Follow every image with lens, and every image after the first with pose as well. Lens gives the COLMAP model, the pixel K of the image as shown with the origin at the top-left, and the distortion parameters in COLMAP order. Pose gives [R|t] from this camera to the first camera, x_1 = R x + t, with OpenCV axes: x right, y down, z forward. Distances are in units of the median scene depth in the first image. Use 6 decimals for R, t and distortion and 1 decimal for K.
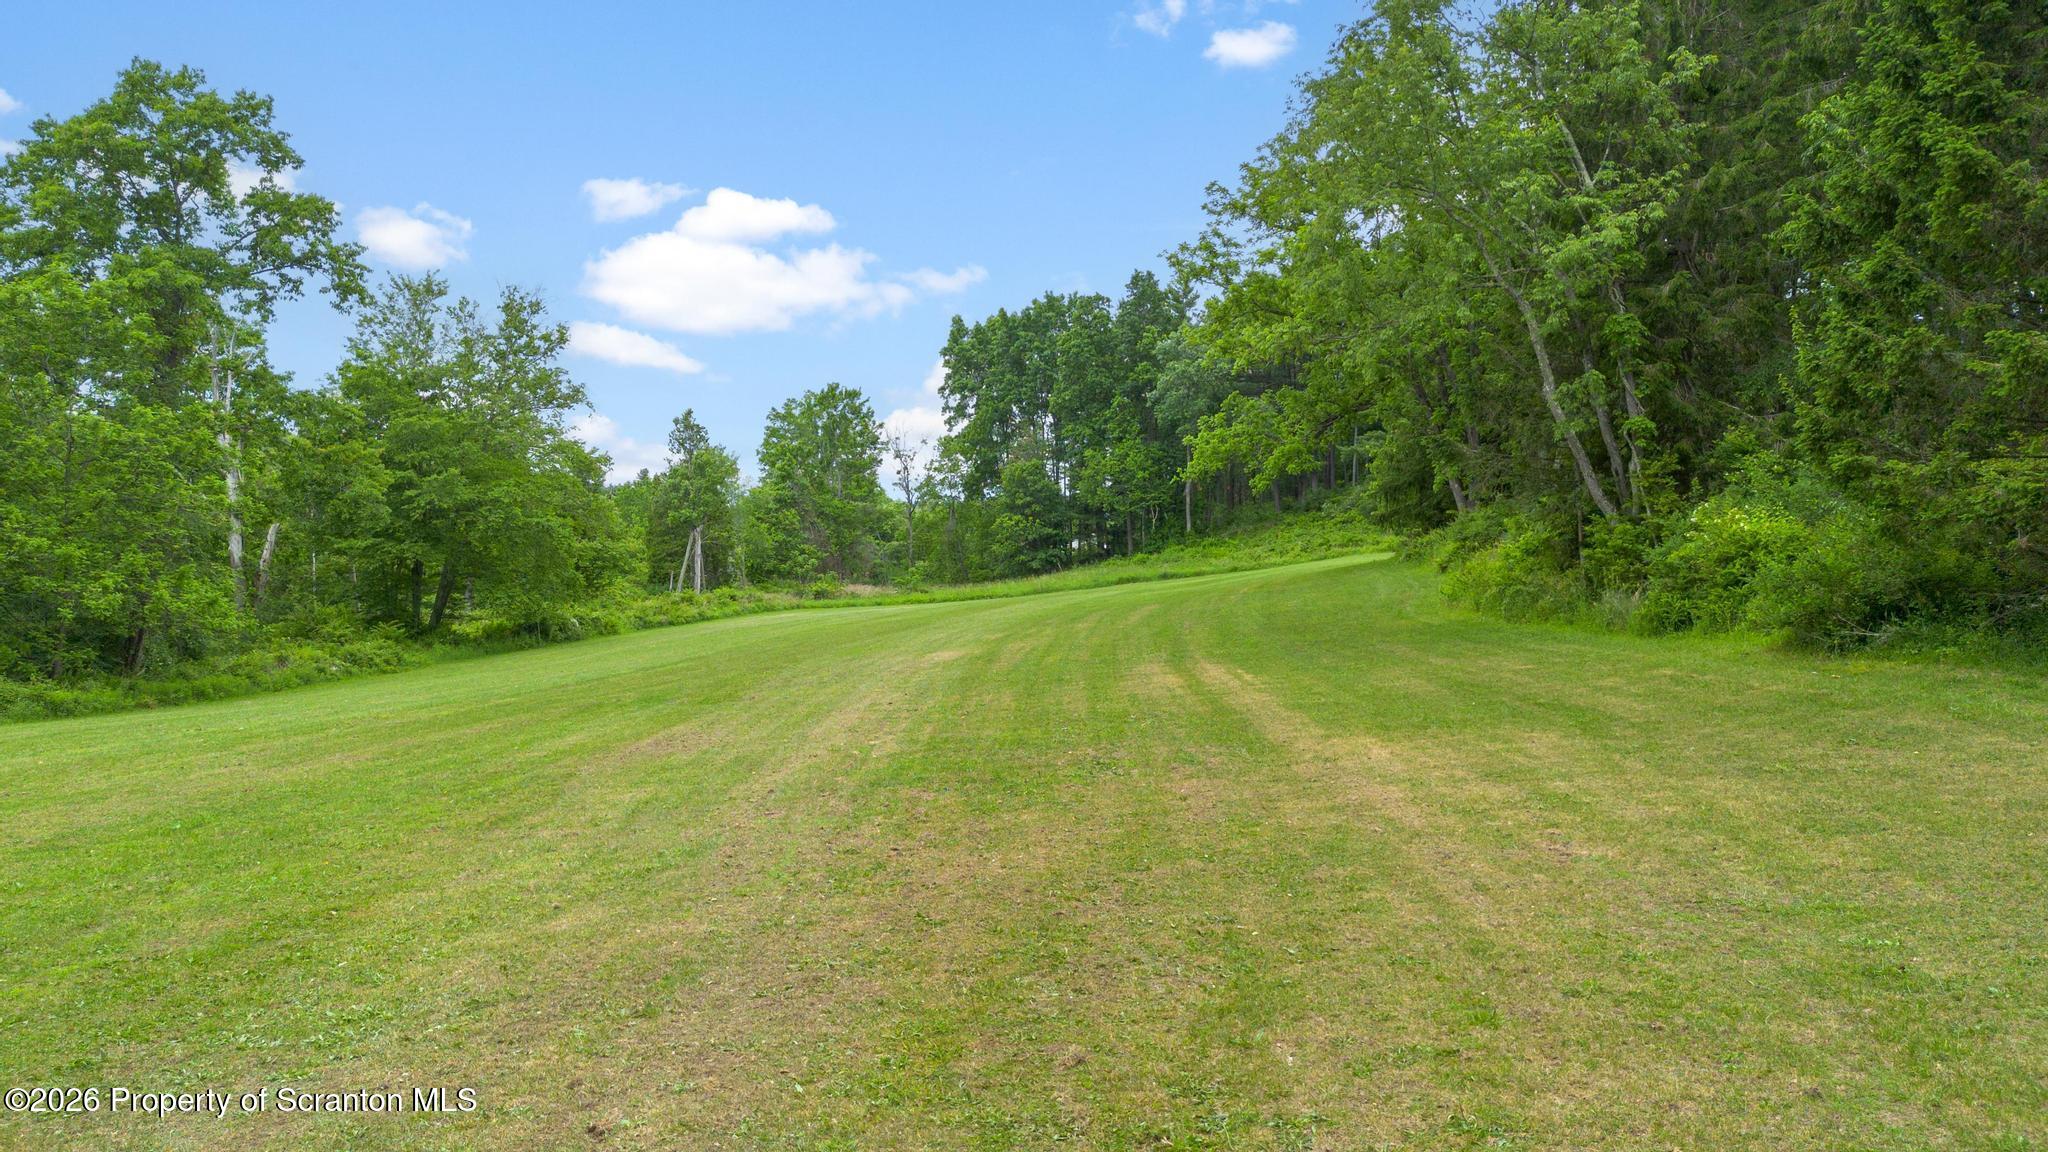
lens RADIAL K [[1448.4, 0, 1001.1], [0, 1448.4, 581.2], [0, 0, 1]] dist [0.061928, -0.066299]
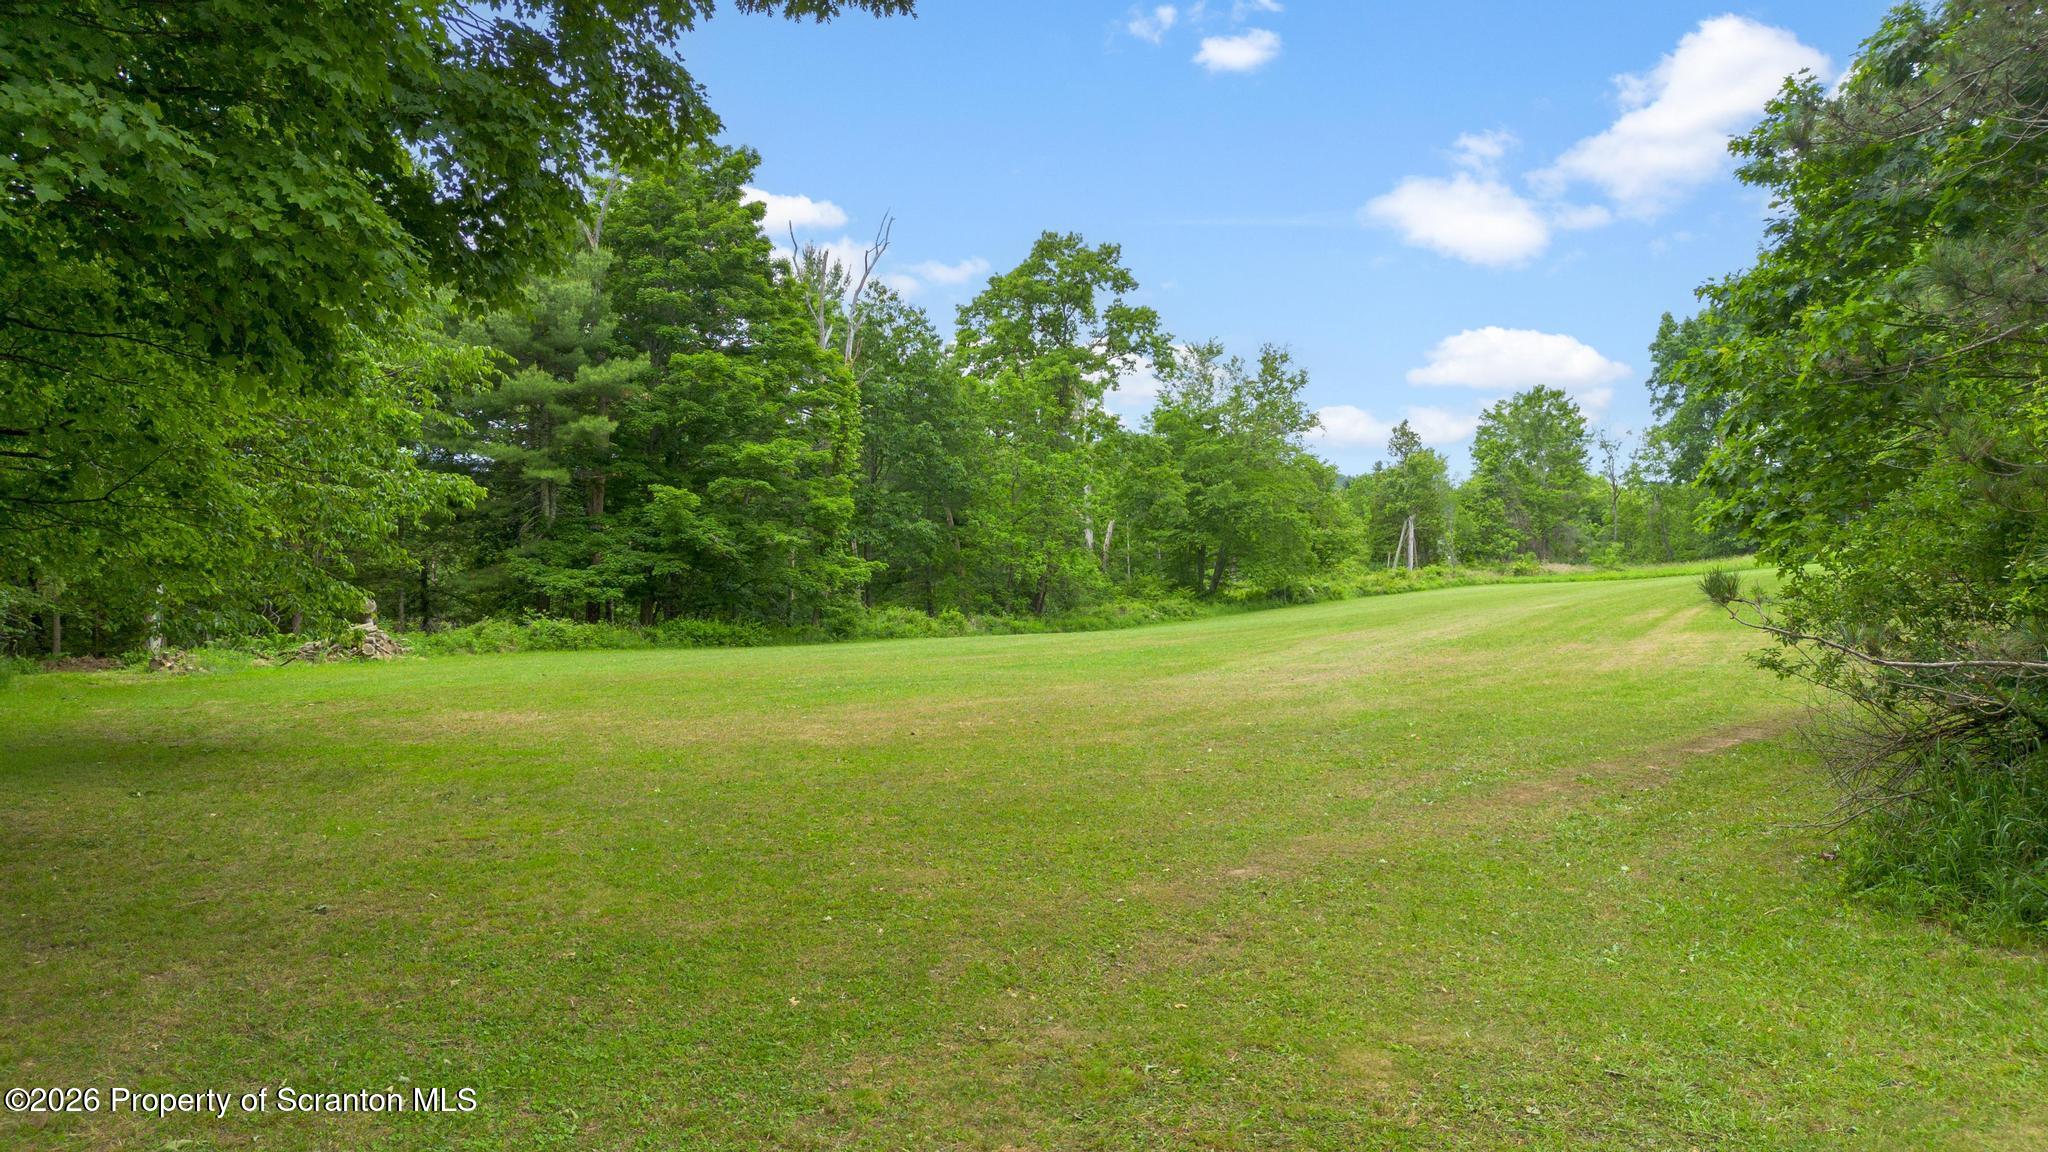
lens RADIAL K [[1448.4, 0, 1001.1], [0, 1448.4, 581.2], [0, 0, 1]] dist [0.061928, -0.066299]
pose [[0.876438, 0.006005, -0.481477, 0.101236], [-0.000466, 0.999932, 0.011623, 0.004721], [0.481514, -0.009962, 0.876382, -0.310049]]
